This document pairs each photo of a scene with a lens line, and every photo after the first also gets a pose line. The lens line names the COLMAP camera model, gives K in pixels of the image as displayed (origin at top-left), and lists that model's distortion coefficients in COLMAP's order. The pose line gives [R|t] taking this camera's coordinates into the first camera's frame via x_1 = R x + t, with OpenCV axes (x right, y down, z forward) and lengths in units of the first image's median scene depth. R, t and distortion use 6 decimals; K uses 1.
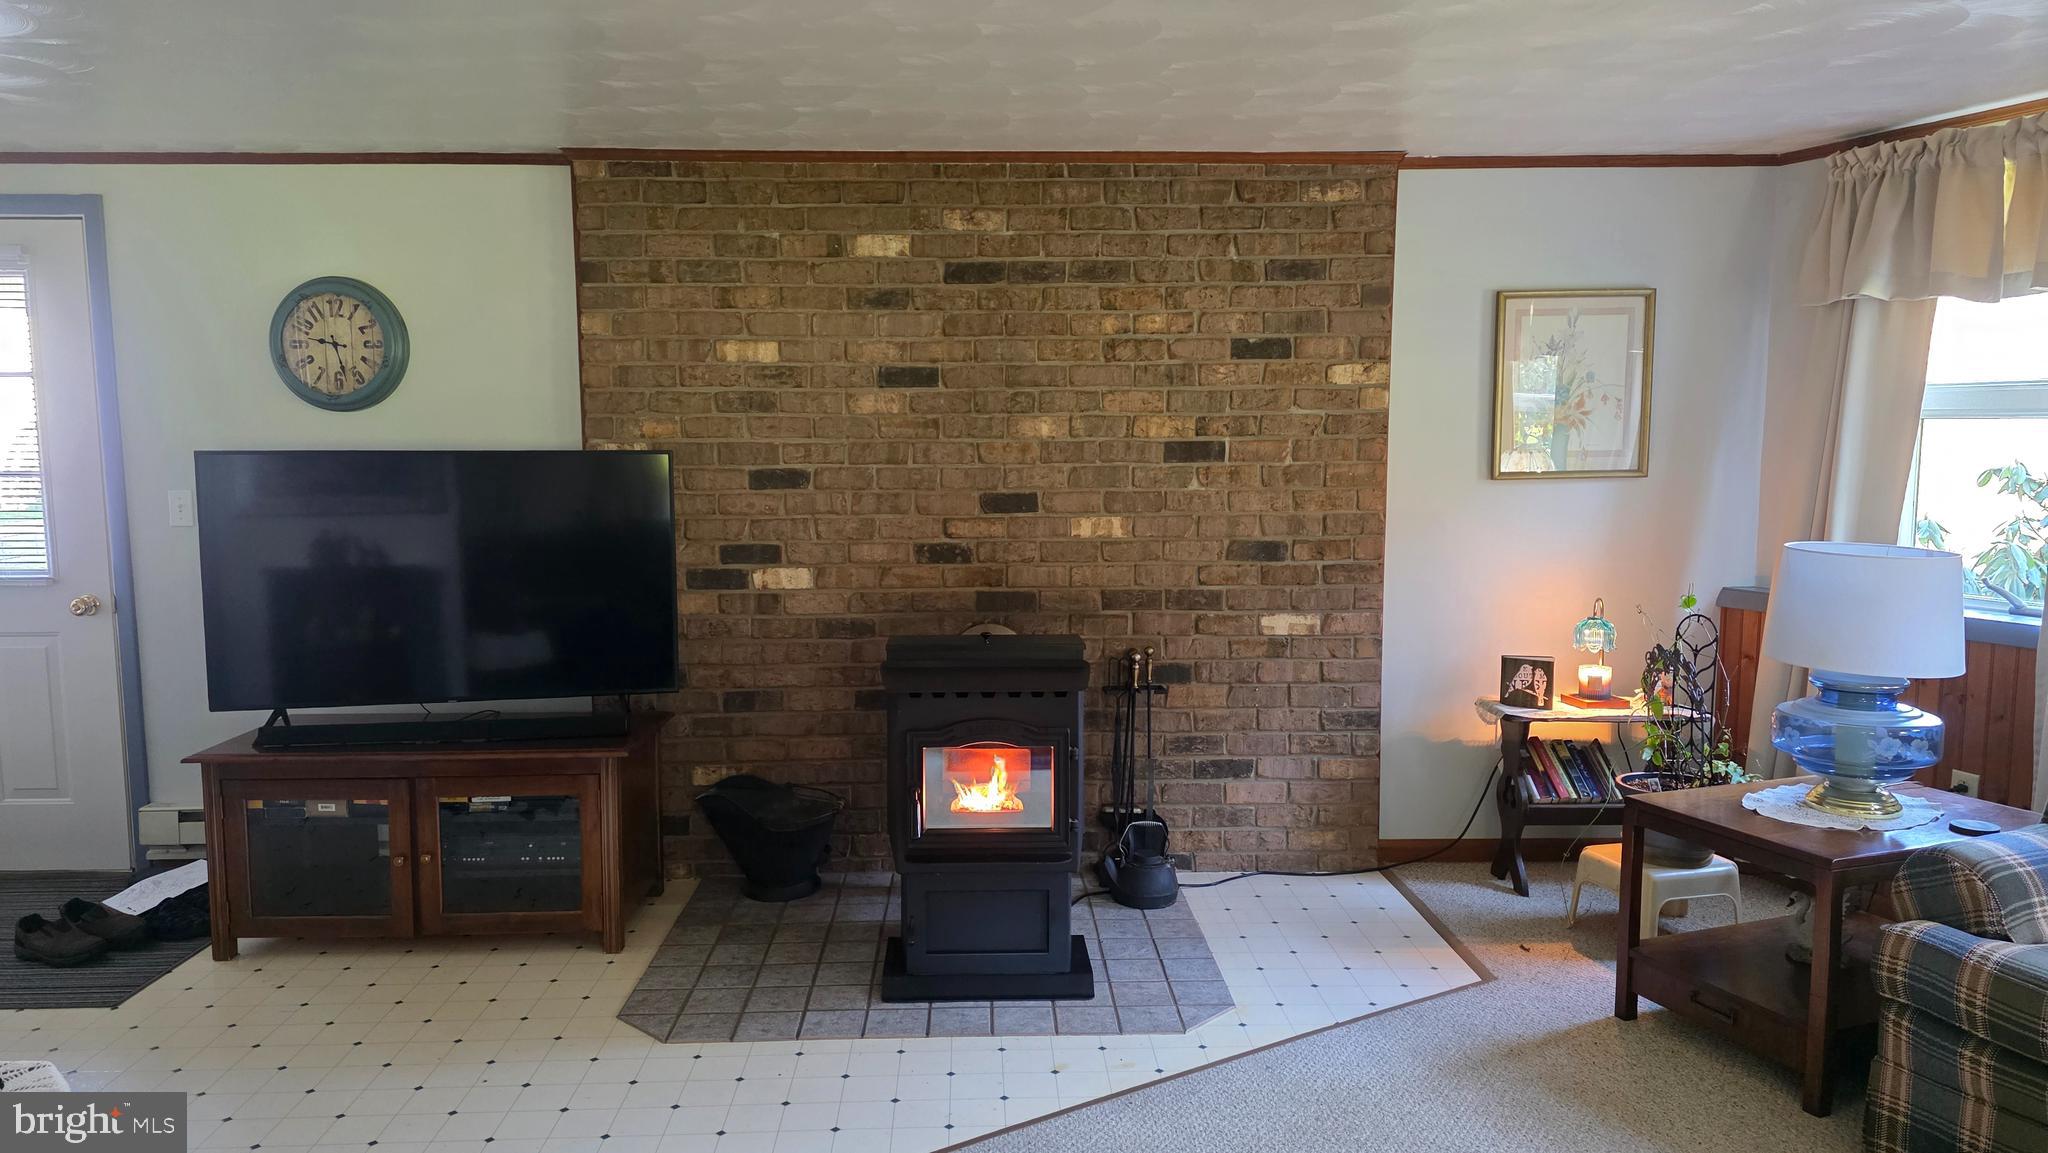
lens RADIAL K [[1354.9, 0, 1012.2], [0, 1354.9, 577.8], [0, 0, 1]] dist [0.065180, -0.042430]
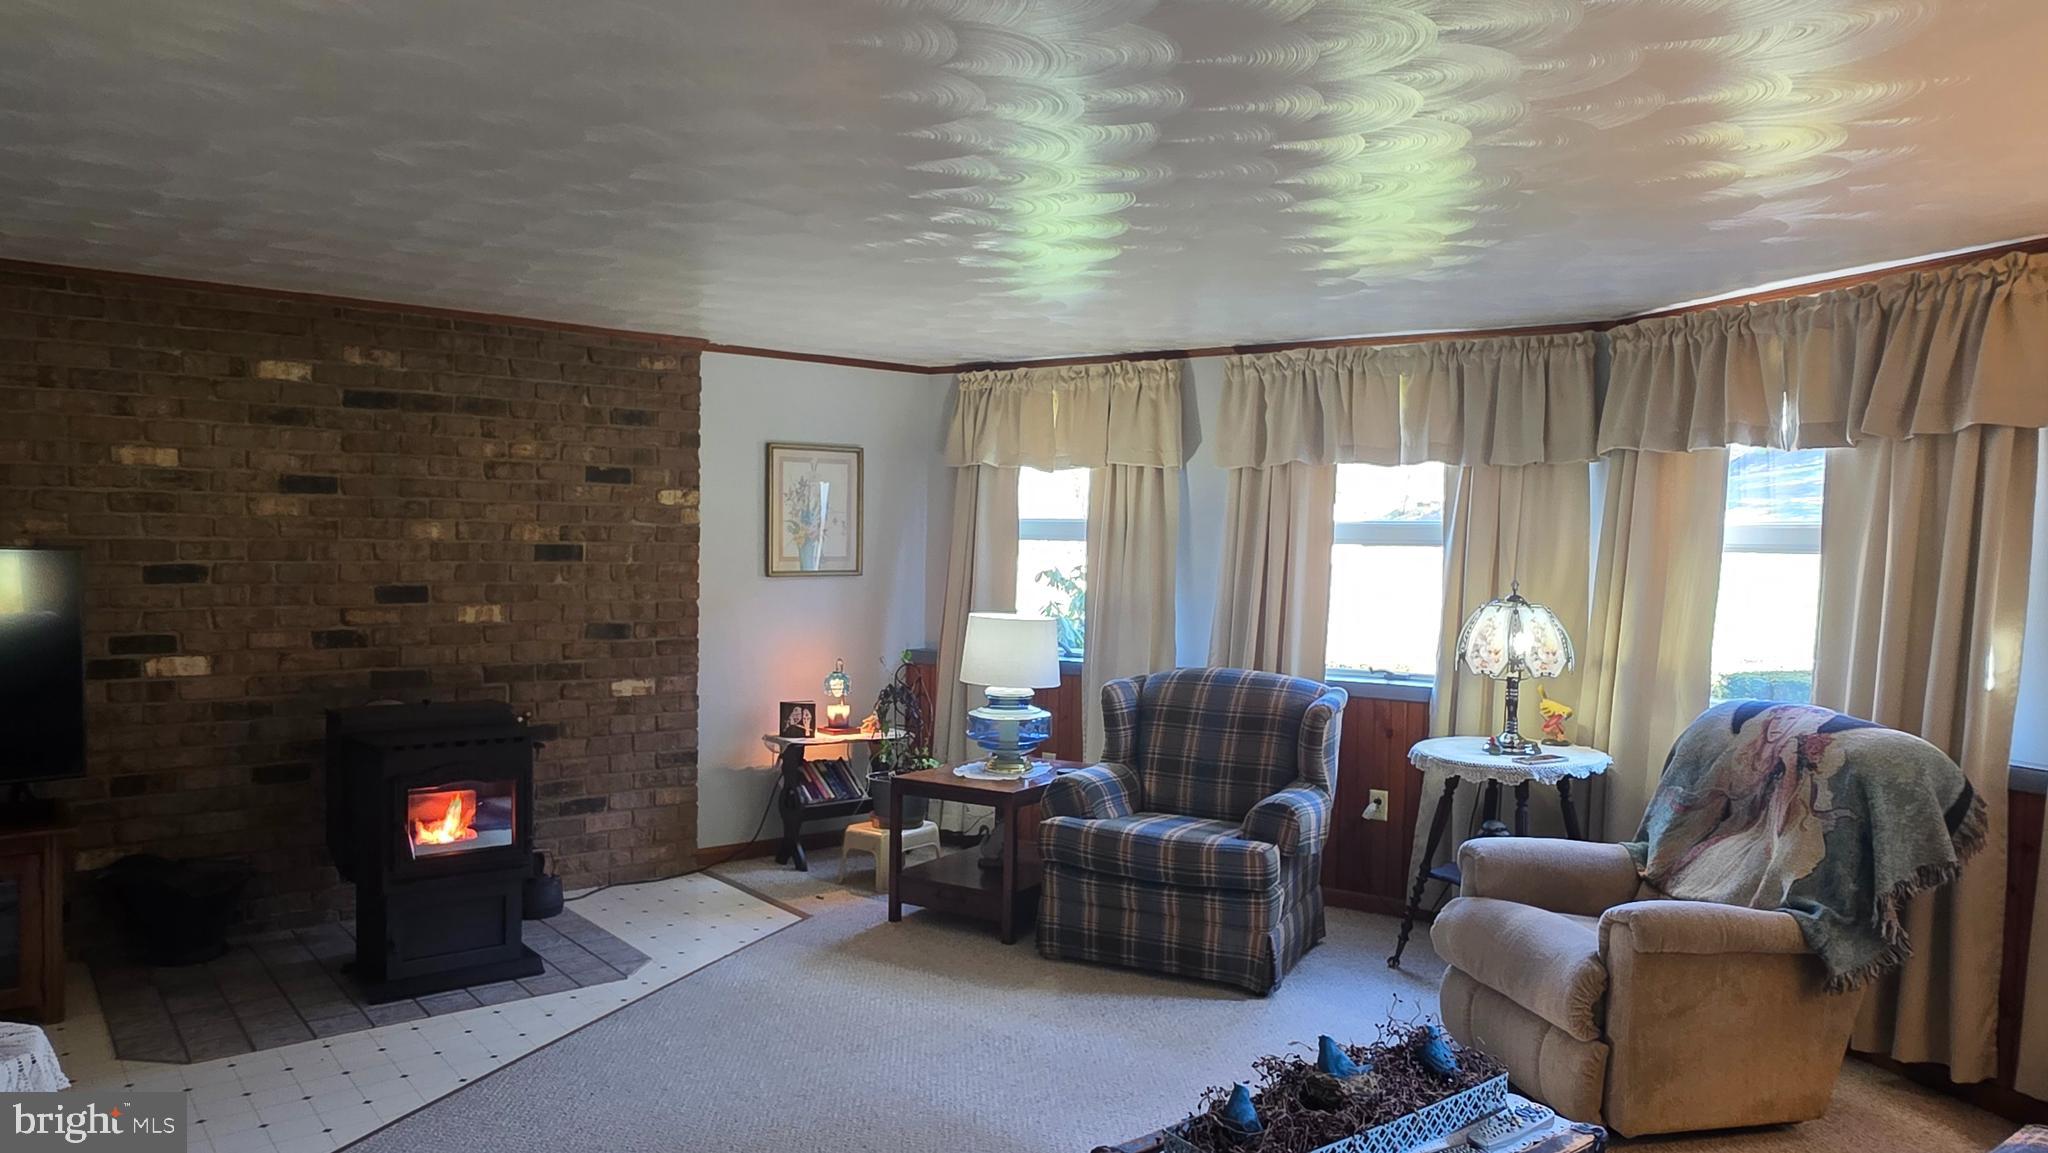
lens RADIAL K [[1352.8, 0, 1014.8], [0, 1352.8, 590.7], [0, 0, 1]] dist [-0.001988, -0.002779]
pose [[0.800041, -0.004605, 0.599927, -0.282329], [0.043918, 0.997737, -0.050909, 0.024458], [-0.598335, 0.067077, 0.798433, -0.255276]]
